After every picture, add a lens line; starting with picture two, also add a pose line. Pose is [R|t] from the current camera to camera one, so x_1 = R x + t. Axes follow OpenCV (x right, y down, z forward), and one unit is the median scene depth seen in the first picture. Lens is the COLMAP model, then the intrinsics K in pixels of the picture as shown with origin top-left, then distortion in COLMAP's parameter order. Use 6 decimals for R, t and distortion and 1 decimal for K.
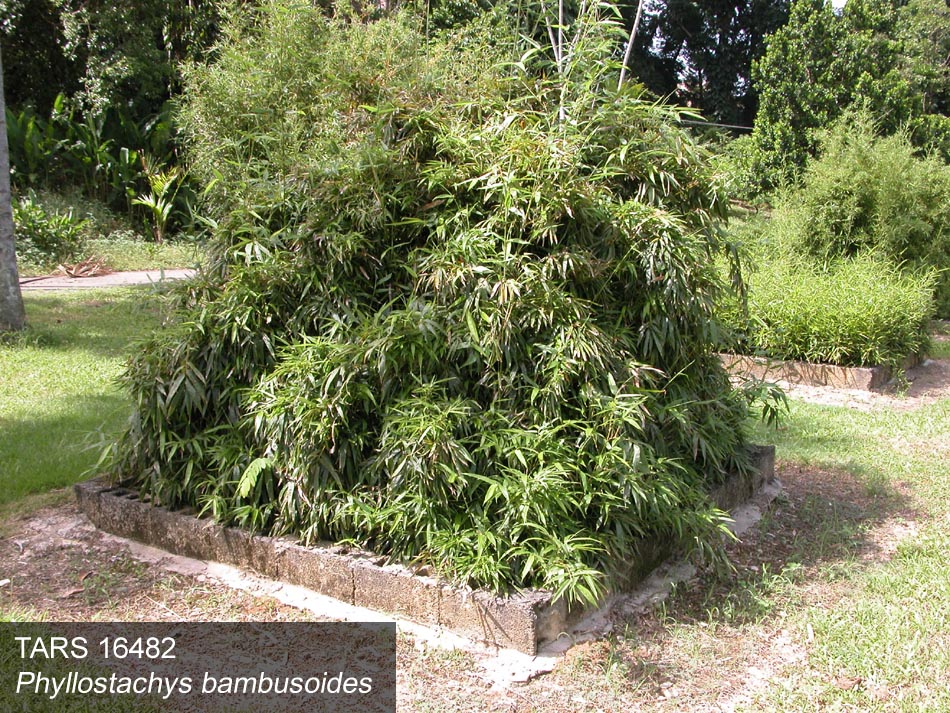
lens RADIAL K [[978.2, 0, 473.3], [0, 978.2, 356.8], [0, 0, 1]] dist [-0.130522, 0.000000]
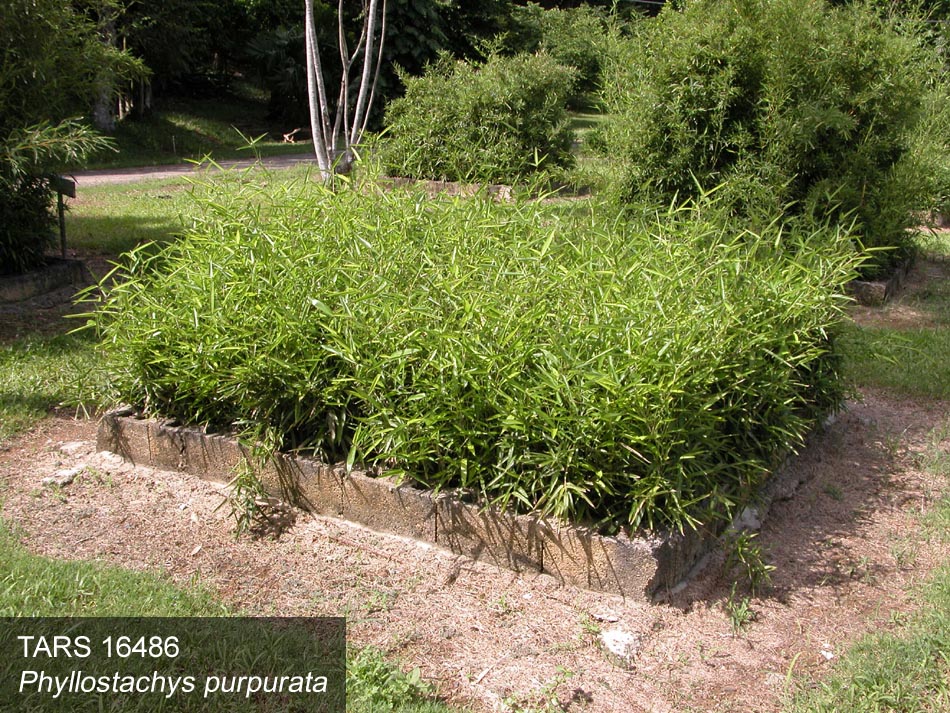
lens RADIAL K [[978.2, 0, 477.3], [0, 978.2, 356.7], [0, 0, 1]] dist [-0.130522, 0.000000]
pose [[0.997320, -0.015685, 0.071455, 0.197658], [0.007579, 0.993642, 0.112334, -0.058112], [-0.072763, -0.111491, 0.991098, 0.400829]]
